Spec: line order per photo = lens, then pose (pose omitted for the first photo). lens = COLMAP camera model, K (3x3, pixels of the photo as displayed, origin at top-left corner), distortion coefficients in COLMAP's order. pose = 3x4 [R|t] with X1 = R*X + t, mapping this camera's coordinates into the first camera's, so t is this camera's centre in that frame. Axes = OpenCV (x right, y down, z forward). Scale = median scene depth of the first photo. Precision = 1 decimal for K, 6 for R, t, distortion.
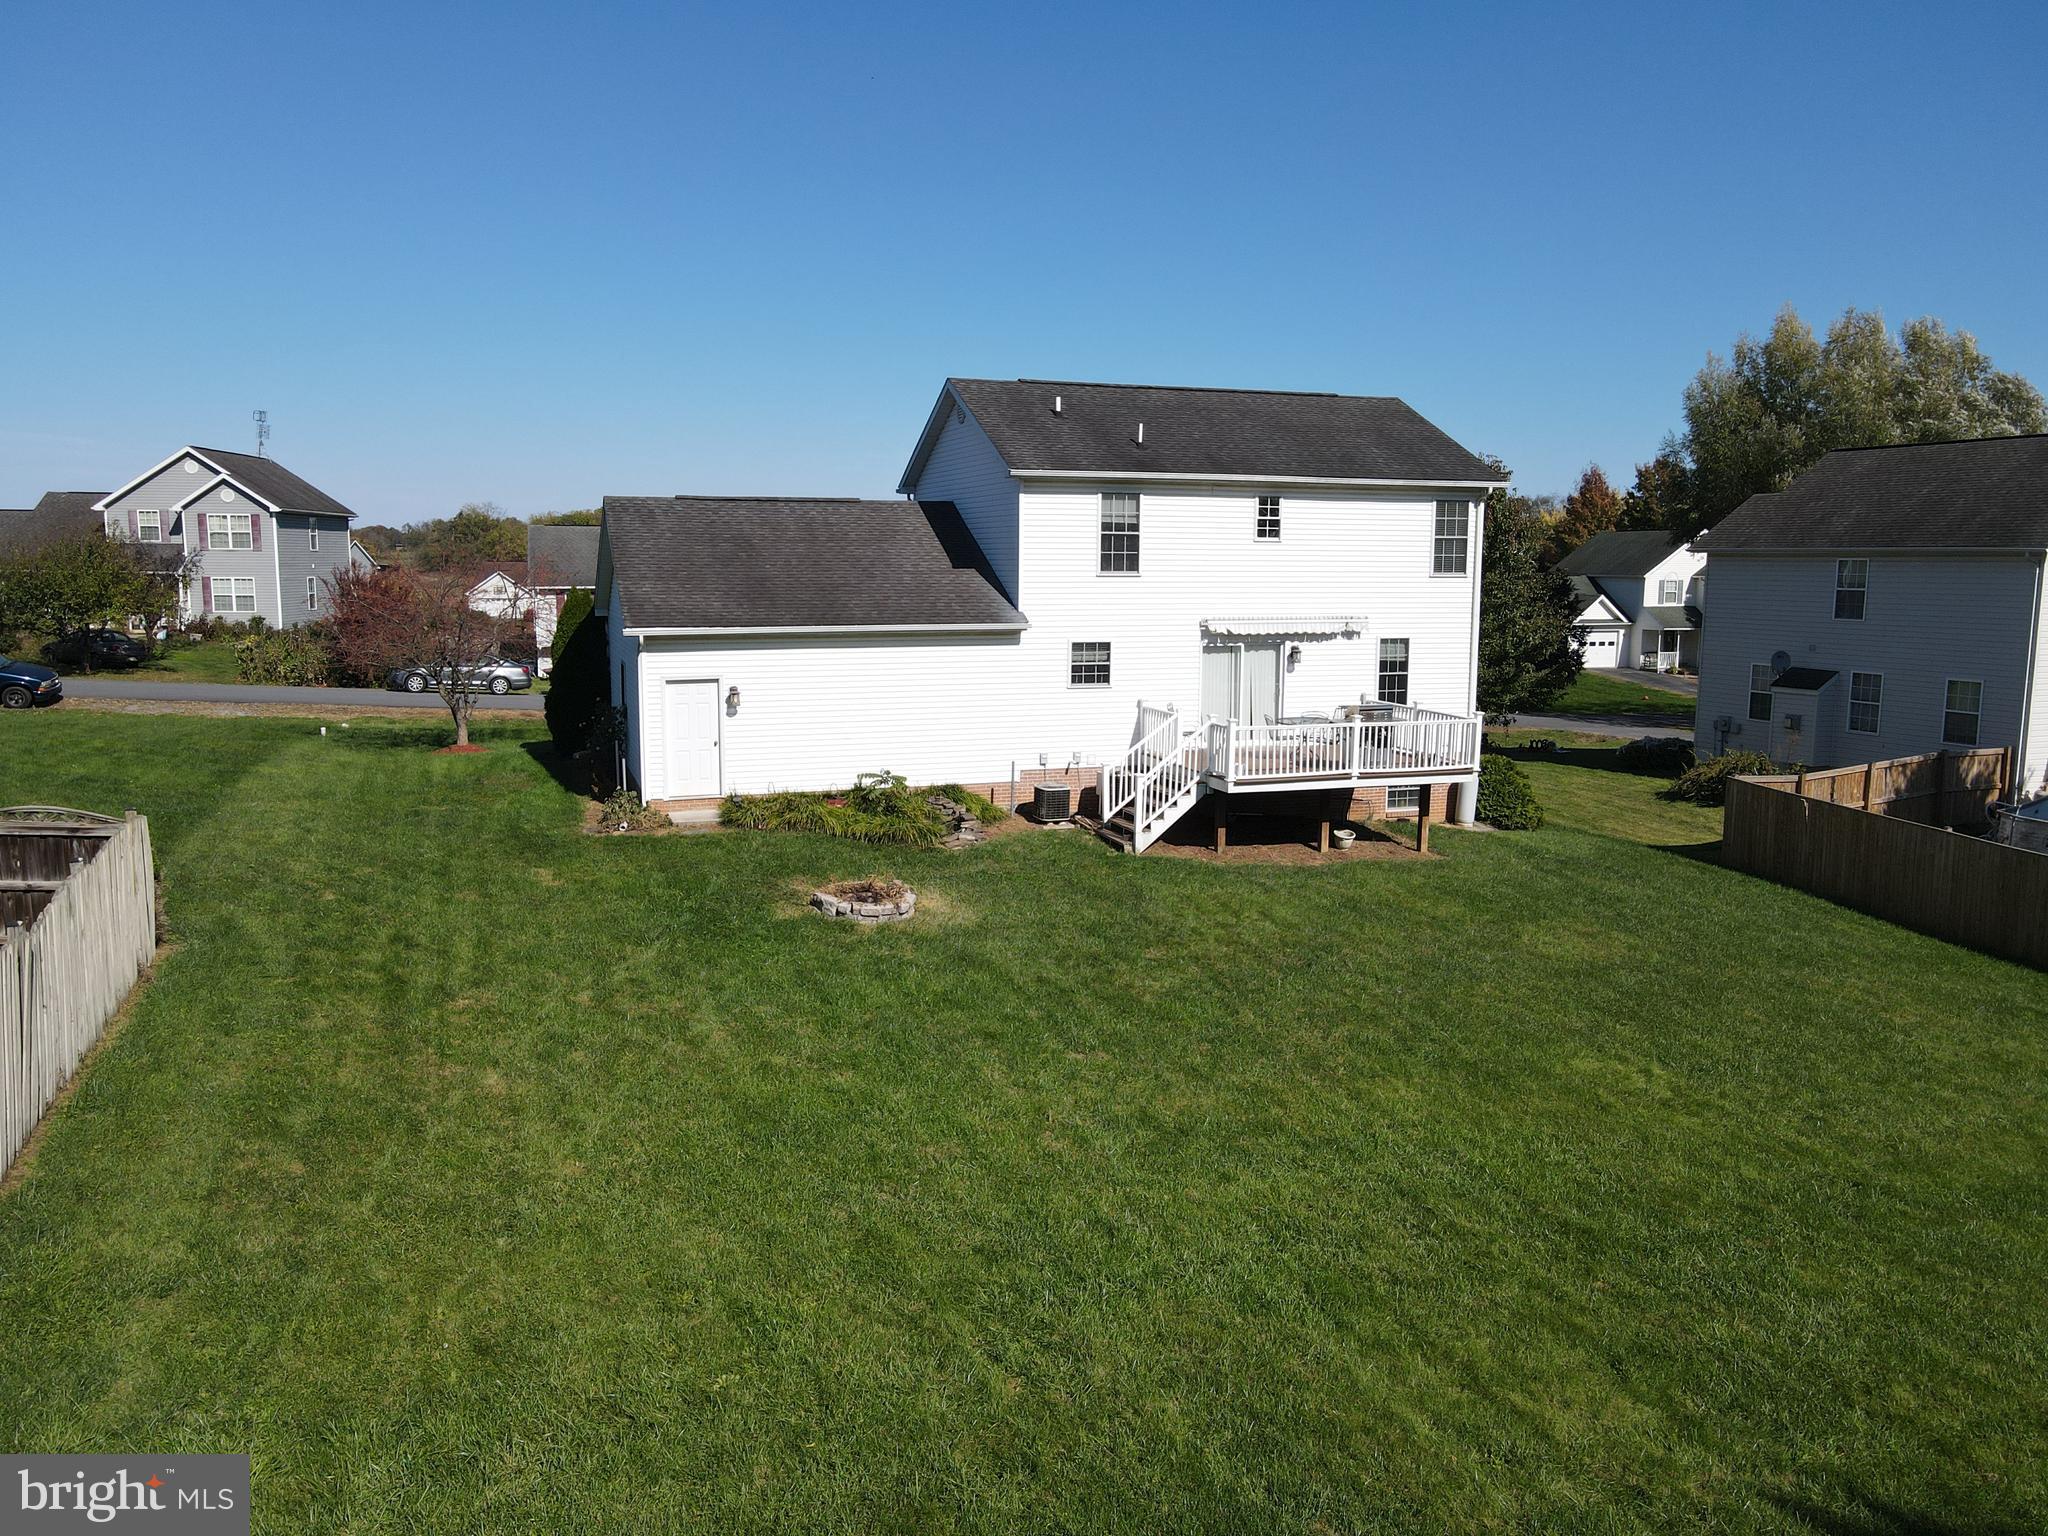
lens RADIAL K [[1518.5, 0, 1024.0], [0, 1518.5, 768.0], [0, 0, 1]] dist [0.005858, 0.003805]
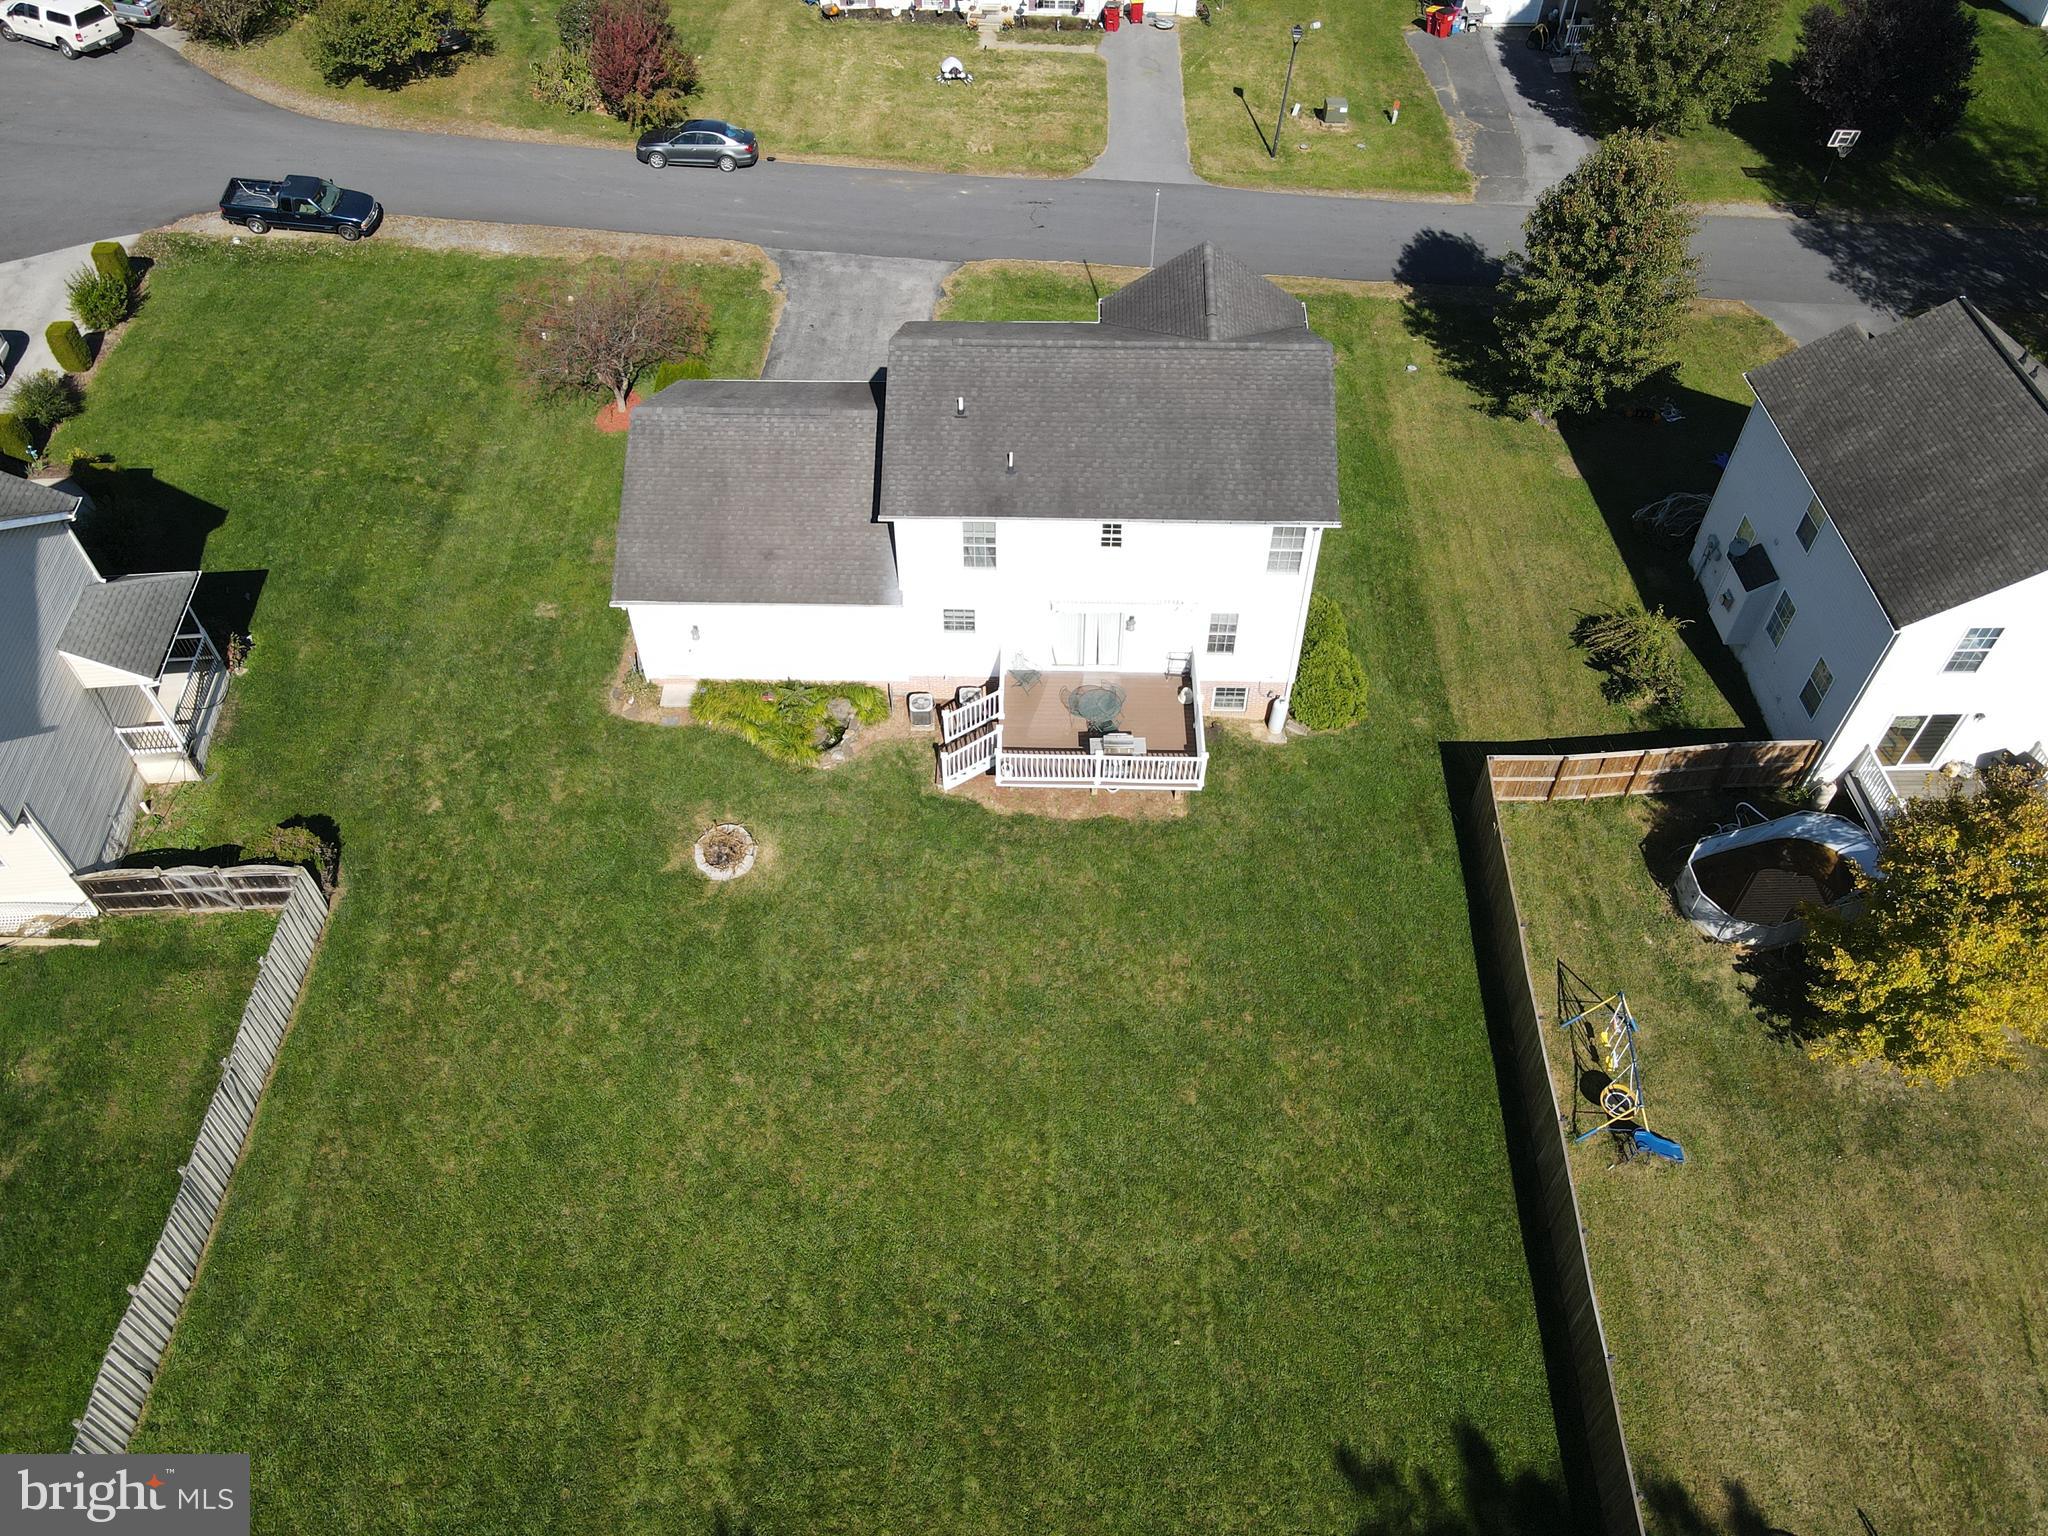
lens RADIAL K [[1506.6, 0, 1015.4], [0, 1506.6, 765.0], [0, 0, 1]] dist [0.001910, 0.019430]
pose [[0.936318, 0.257113, -0.239169, 0.465165], [-0.039754, 0.754328, 0.655293, -0.890883], [0.348896, -0.604055, 0.716512, -0.004725]]
